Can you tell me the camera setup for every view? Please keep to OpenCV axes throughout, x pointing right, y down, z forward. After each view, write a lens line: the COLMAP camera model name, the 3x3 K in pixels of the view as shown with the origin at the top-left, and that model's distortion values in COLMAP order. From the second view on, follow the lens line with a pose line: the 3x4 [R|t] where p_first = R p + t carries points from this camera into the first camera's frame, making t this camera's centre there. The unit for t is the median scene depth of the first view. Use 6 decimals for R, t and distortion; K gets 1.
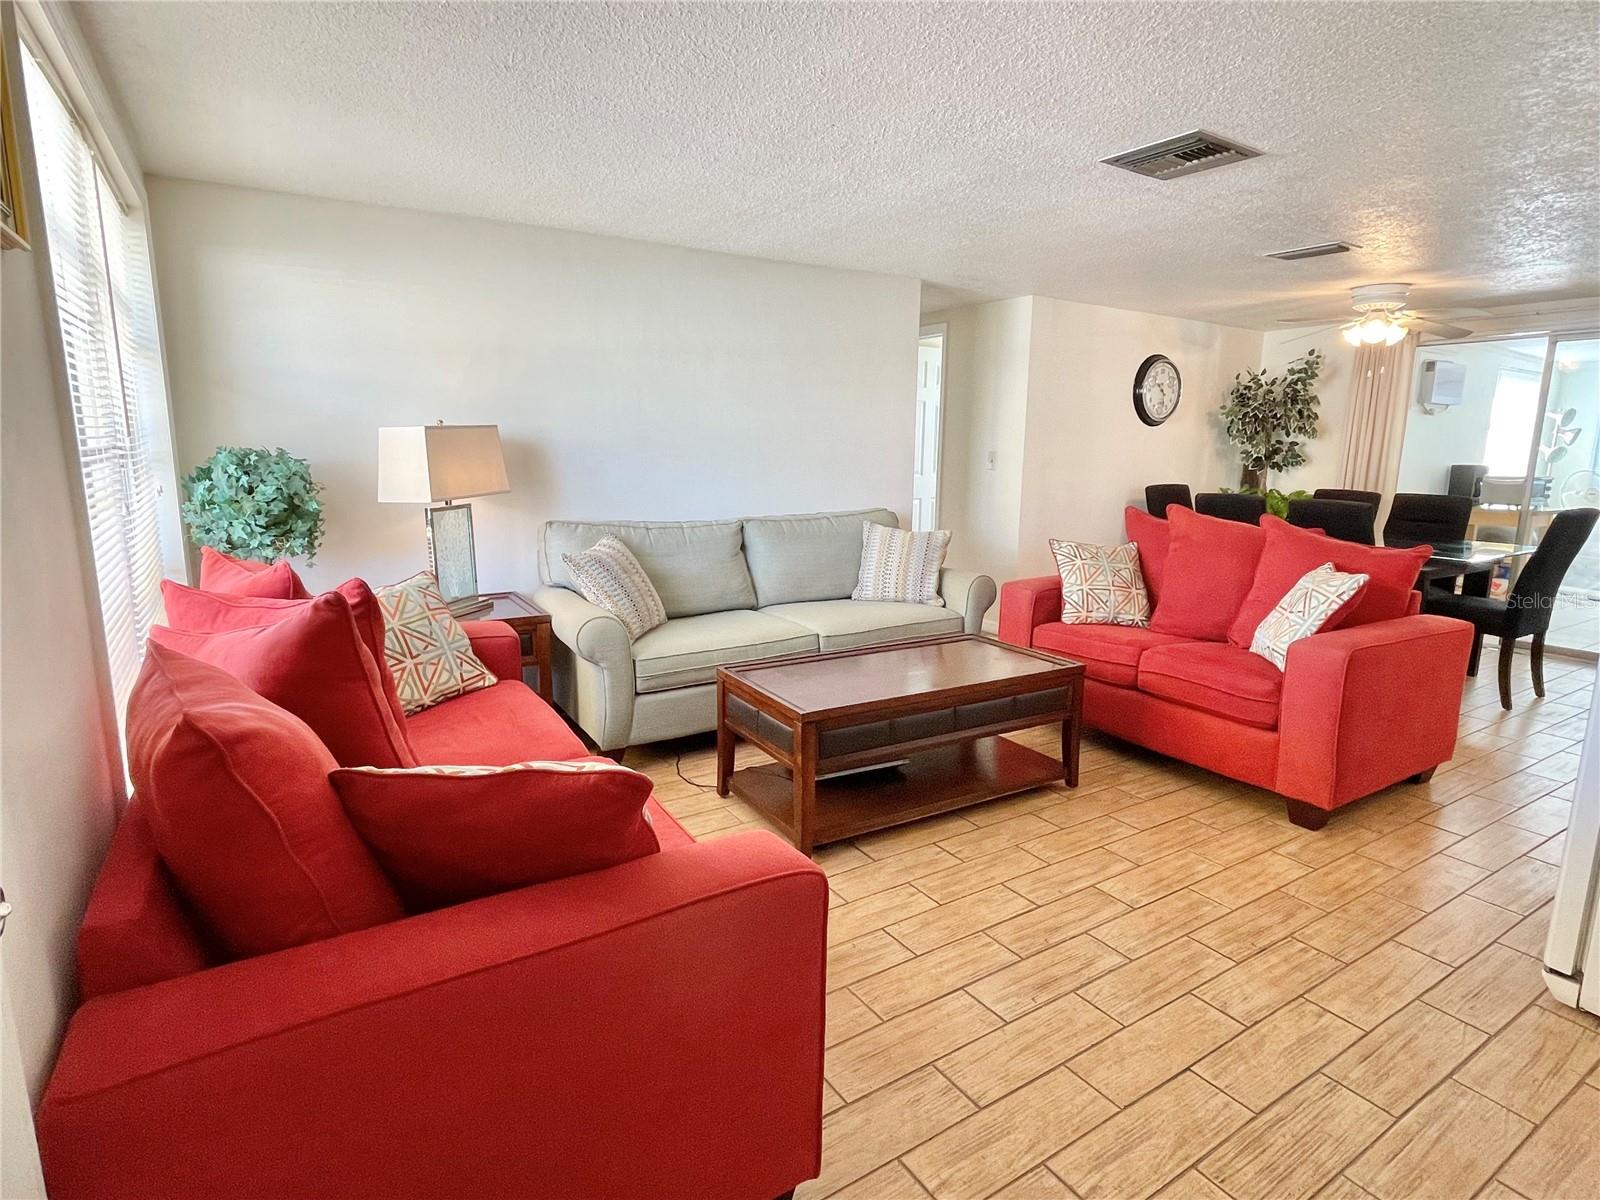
lens RADIAL K [[838.7, 0, 795.9], [0, 838.7, 601.5], [0, 0, 1]] dist [-0.002531, 0.001348]
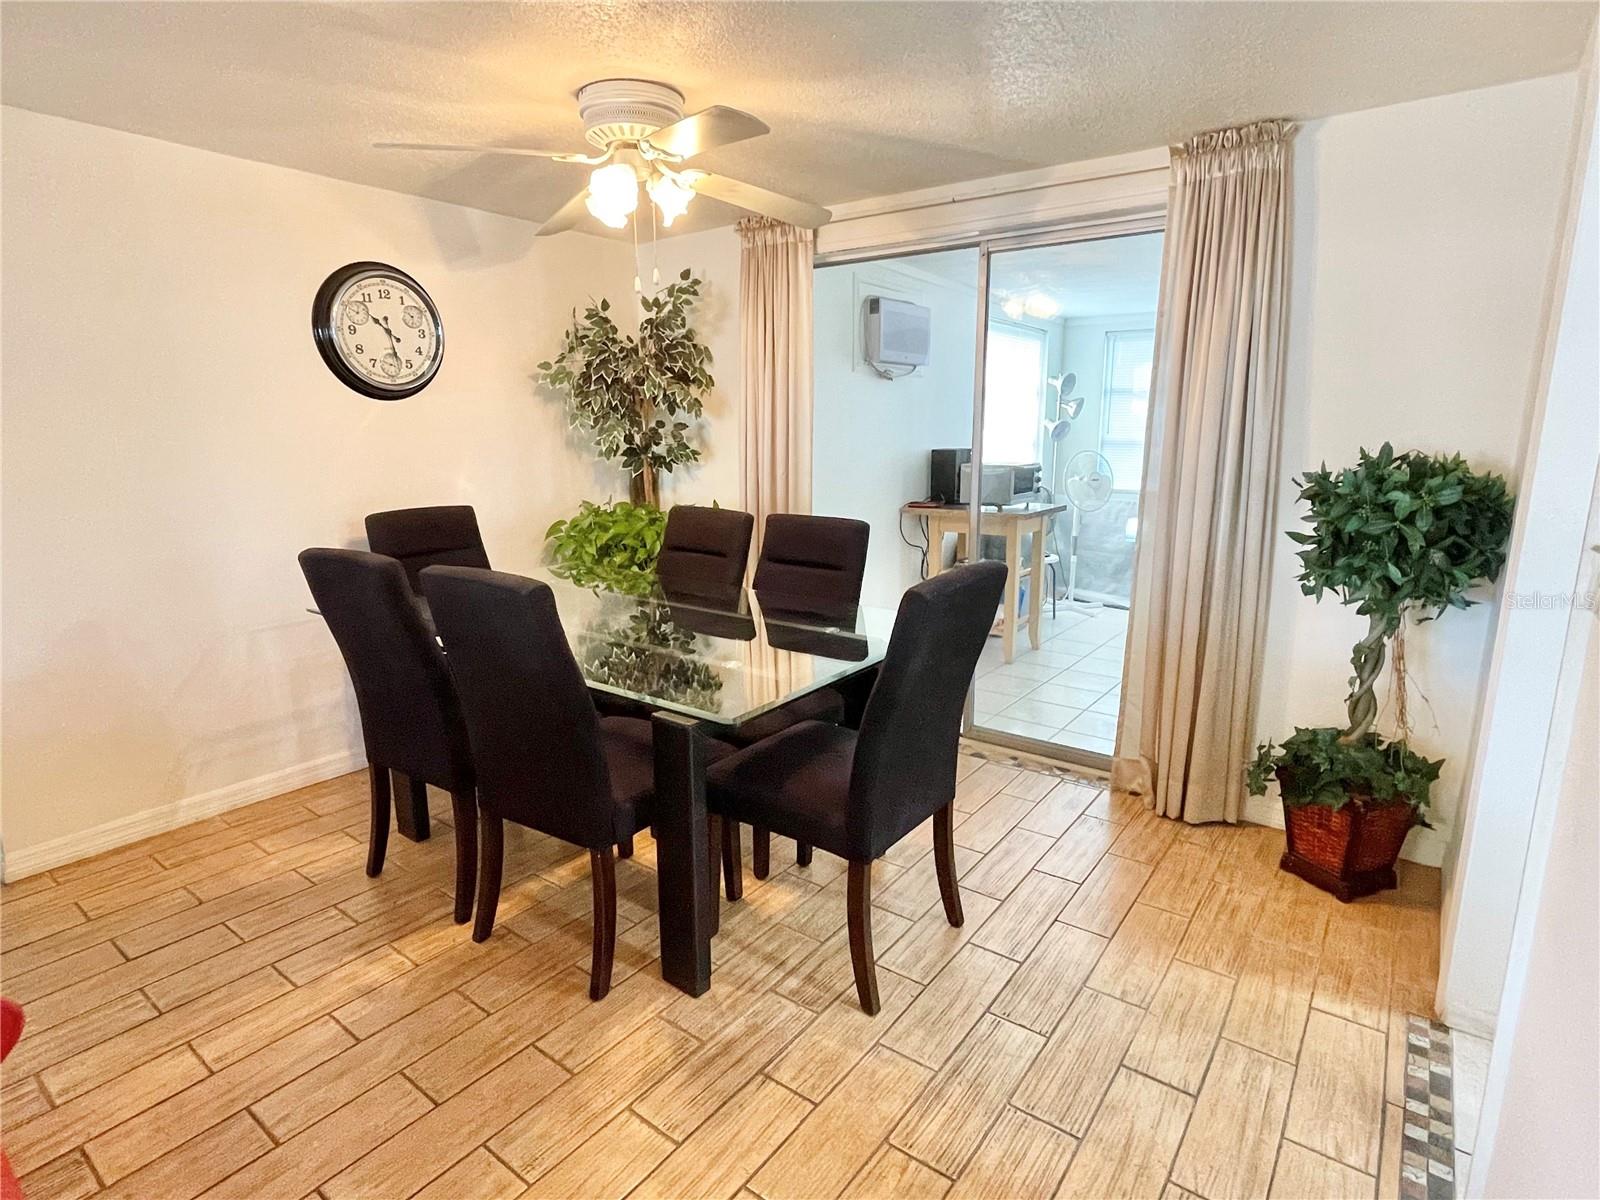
lens RADIAL K [[838.7, 0, 806.1], [0, 838.7, 594.5], [0, 0, 1]] dist [-0.002531, 0.001348]
pose [[0.935269, -0.089861, 0.342339, 0.457792], [0.084883, 0.995953, 0.029528, -0.075258], [-0.343607, 0.001442, 0.939112, 0.390084]]
